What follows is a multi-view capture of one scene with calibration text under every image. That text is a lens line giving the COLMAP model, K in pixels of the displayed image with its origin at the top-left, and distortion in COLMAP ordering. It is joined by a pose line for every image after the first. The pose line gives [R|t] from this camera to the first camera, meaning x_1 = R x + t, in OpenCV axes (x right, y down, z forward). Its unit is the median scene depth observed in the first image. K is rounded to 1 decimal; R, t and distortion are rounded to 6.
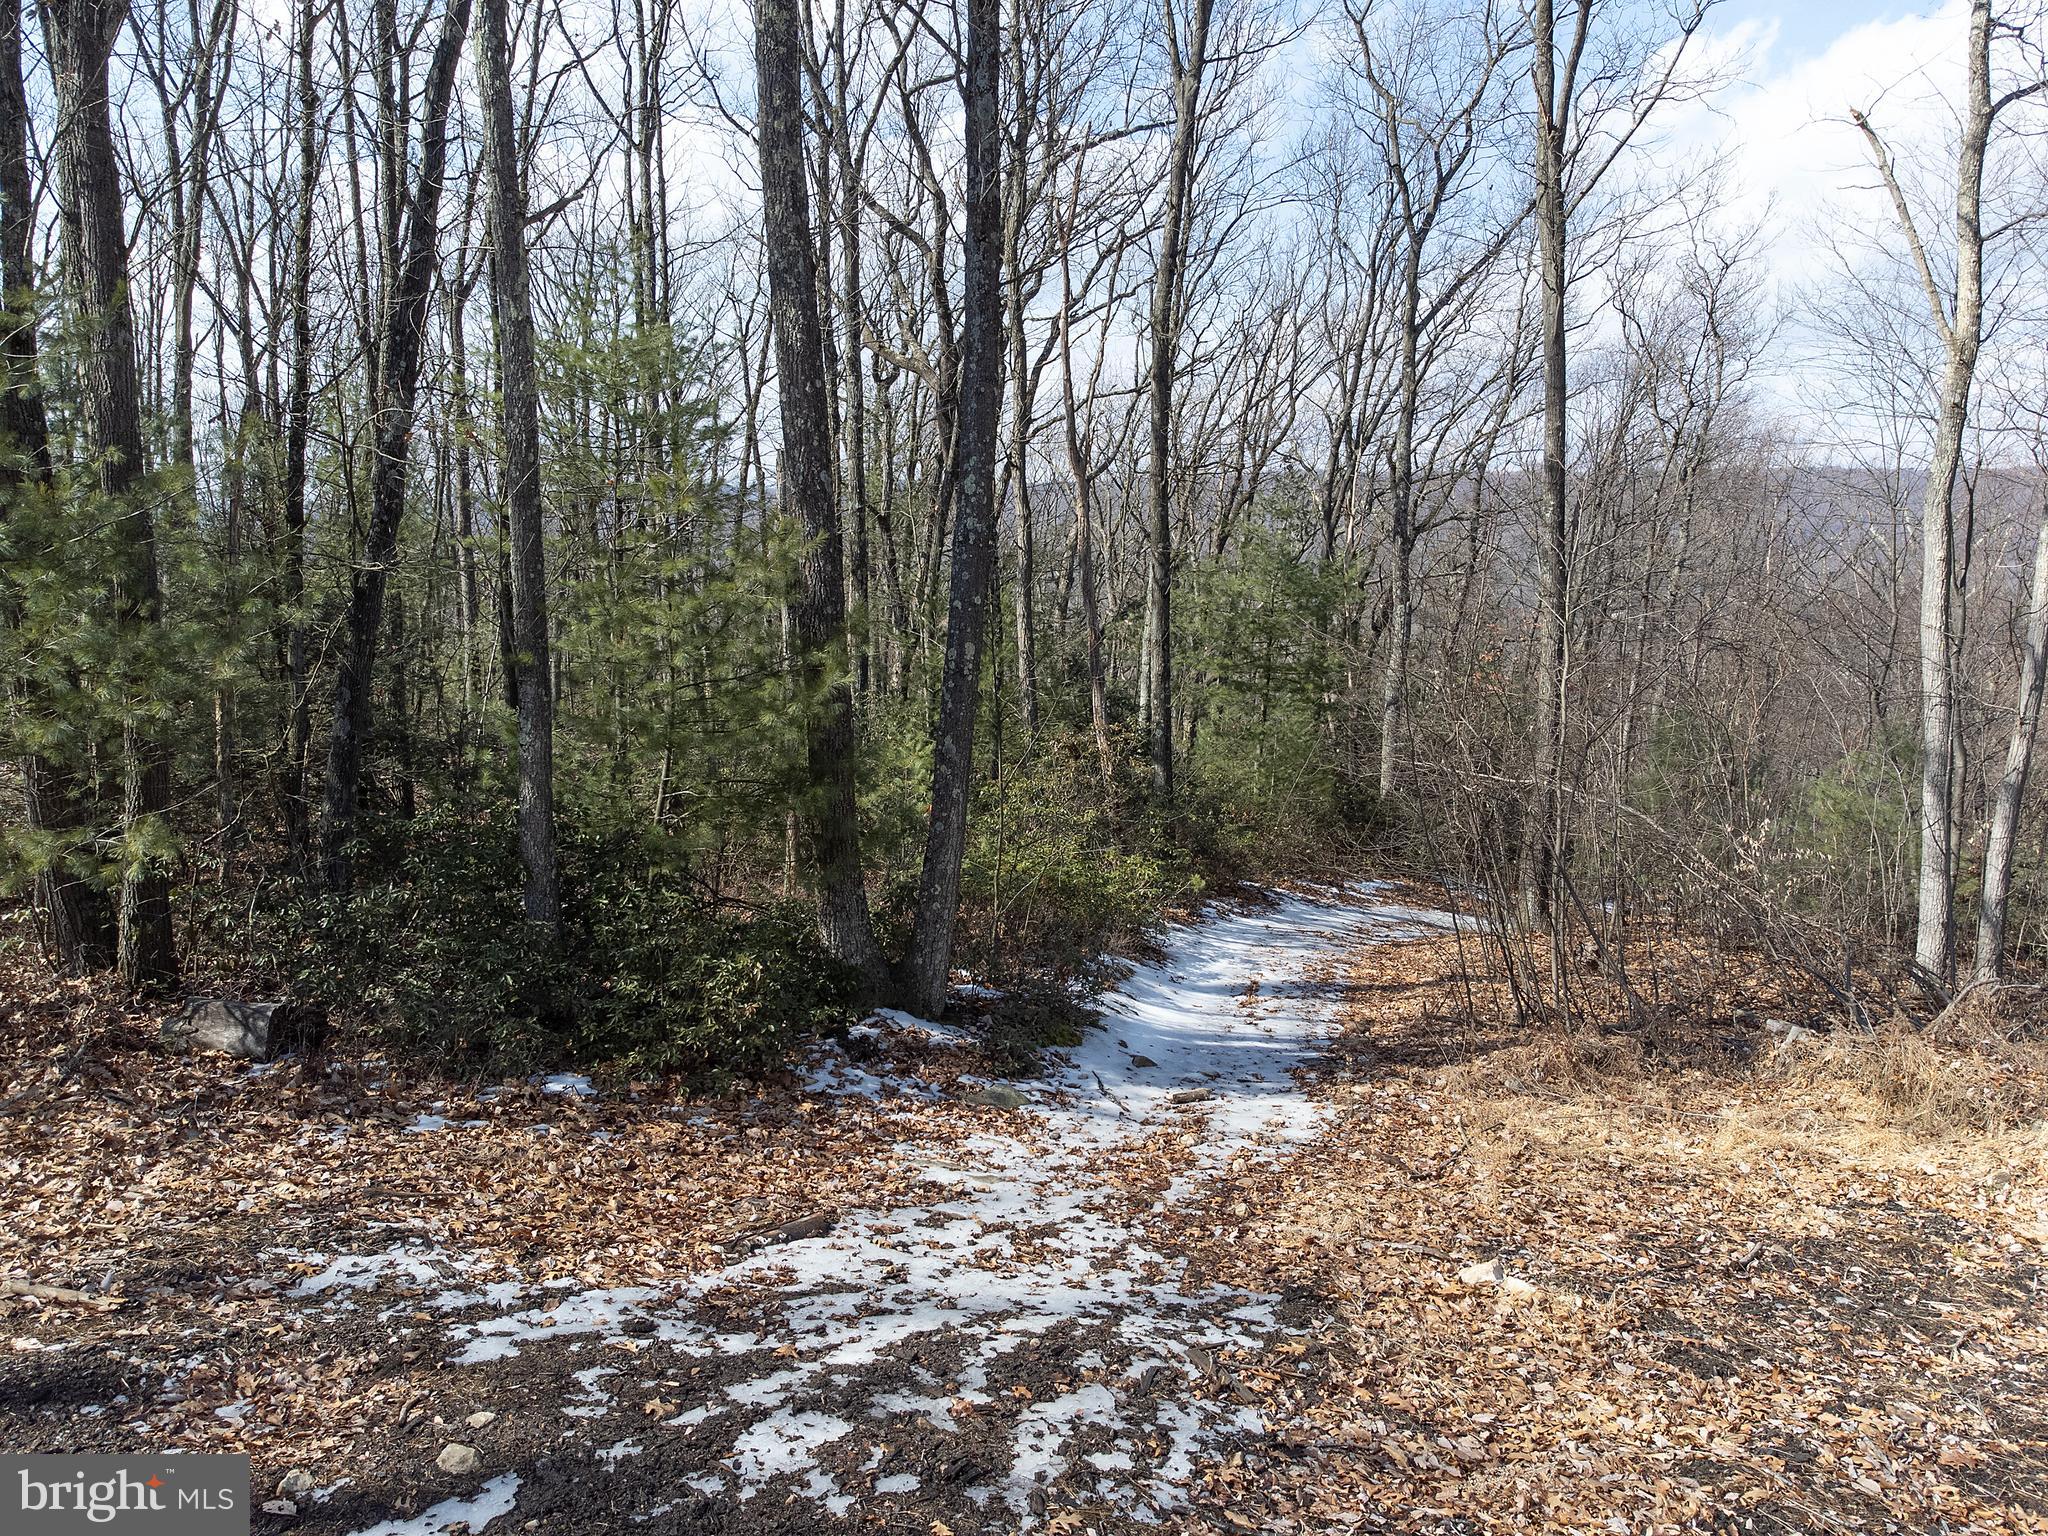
lens RADIAL K [[1524.8, 0, 1023.0], [0, 1524.8, 771.1], [0, 0, 1]] dist [0.019035, 0.004166]
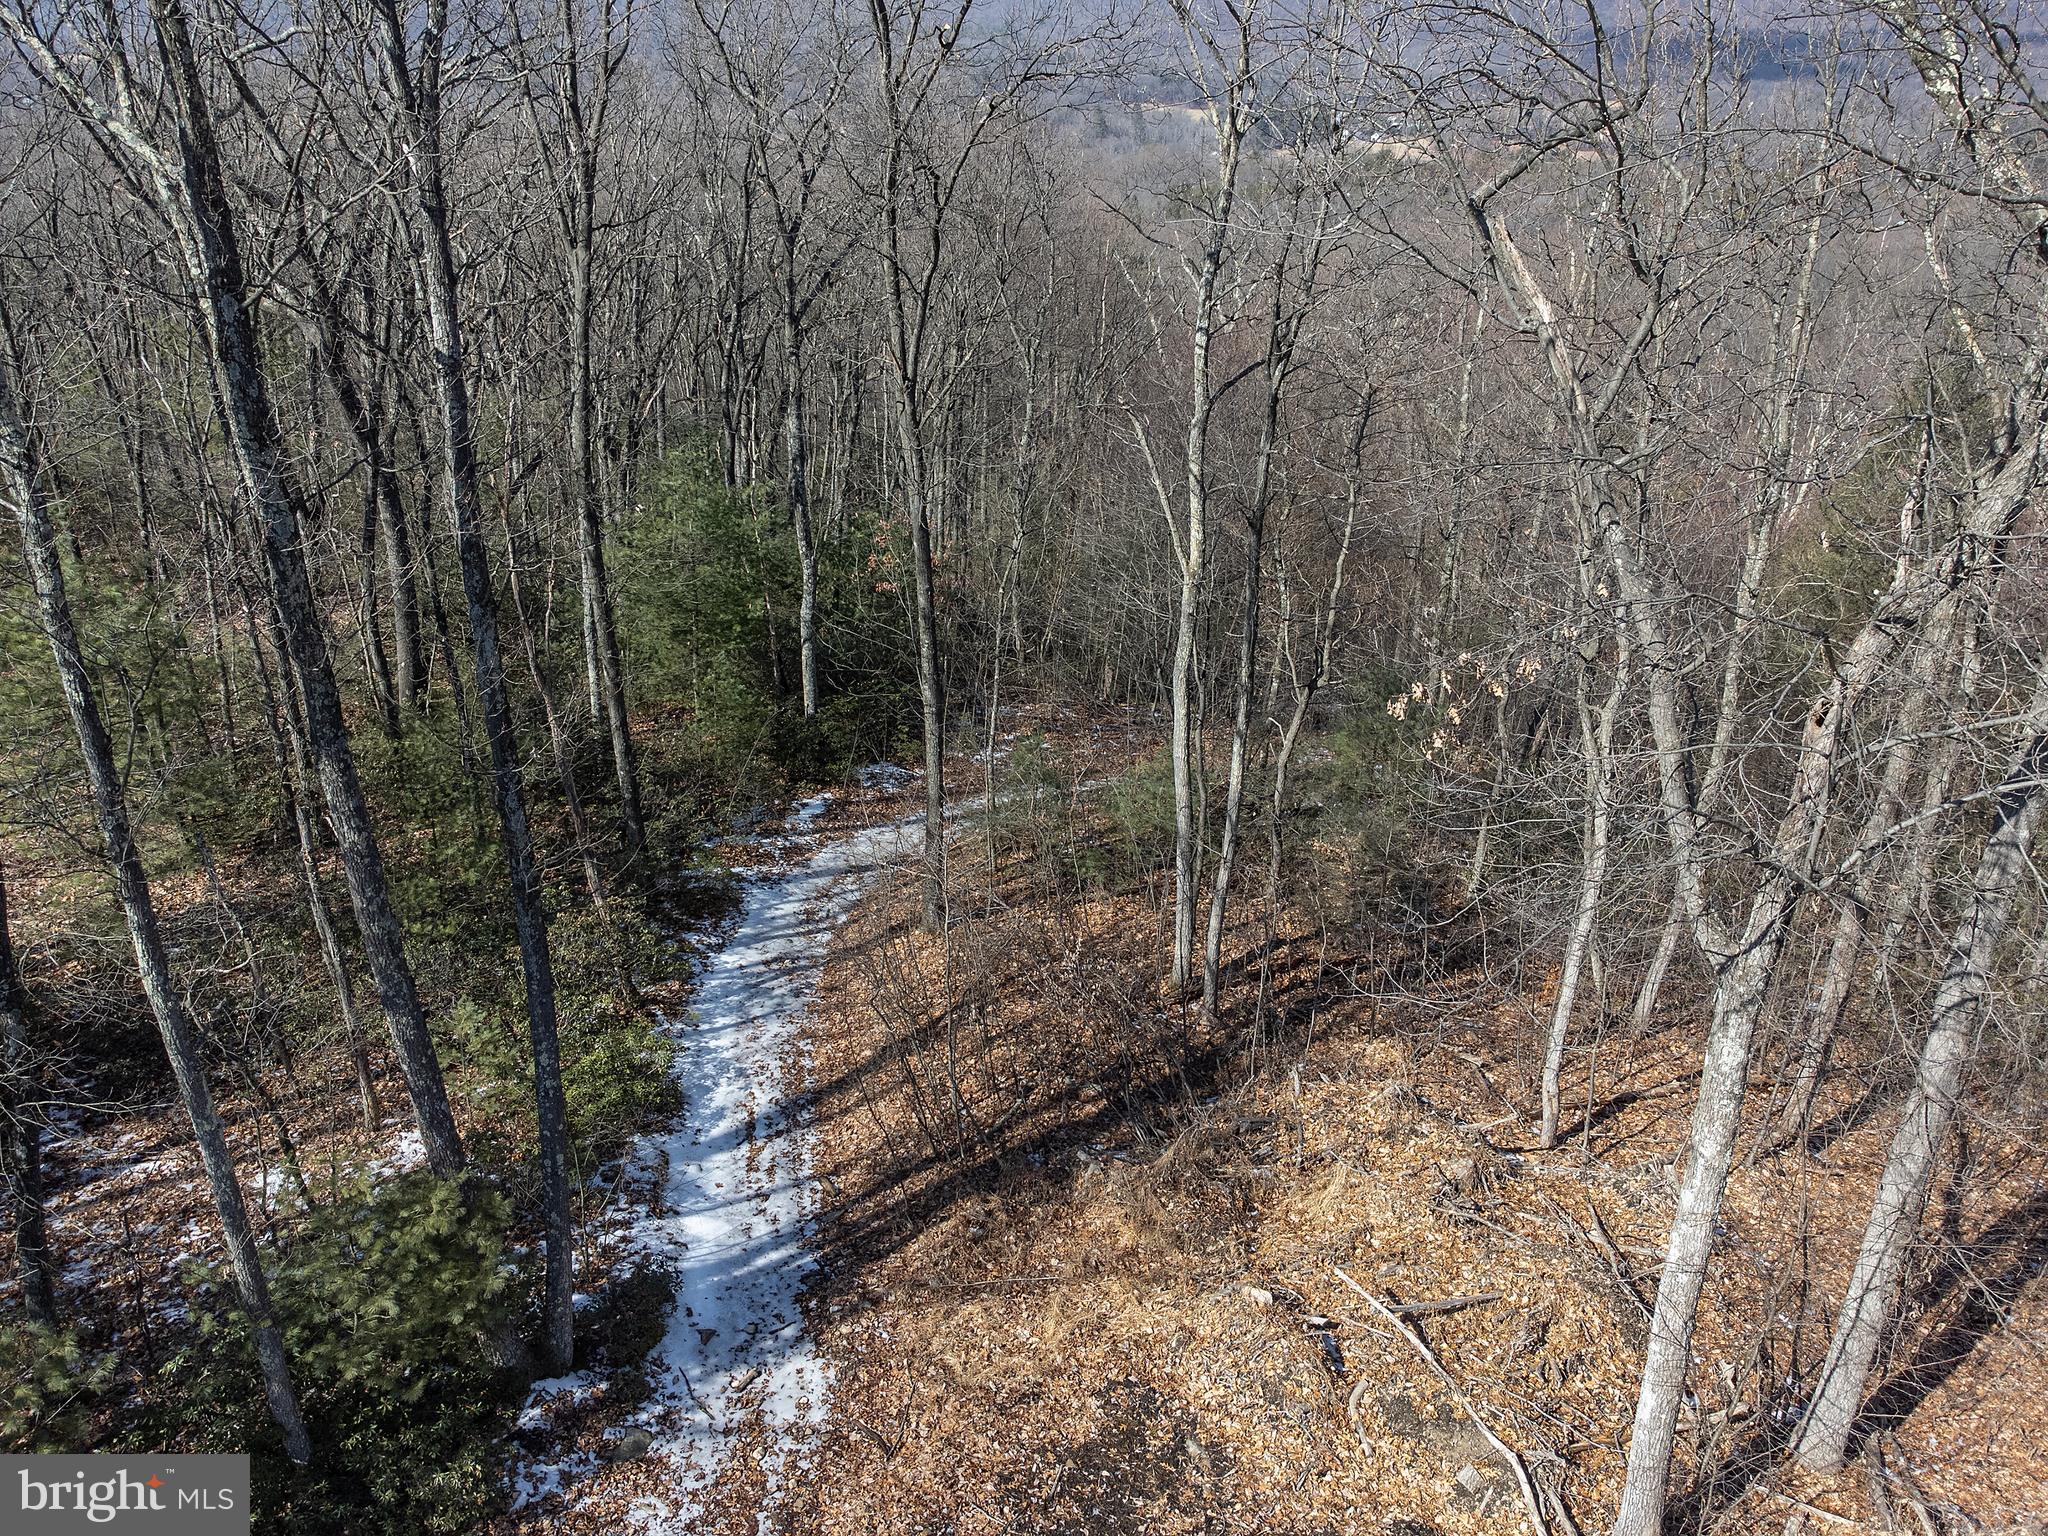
lens RADIAL K [[1524.8, 0, 1021.8], [0, 1524.8, 764.4], [0, 0, 1]] dist [0.019035, 0.004166]
pose [[0.924346, -0.160763, 0.346033, -0.079955], [0.046900, 0.947899, 0.315100, -0.946294], [-0.378661, -0.275032, 0.883727, -0.375156]]
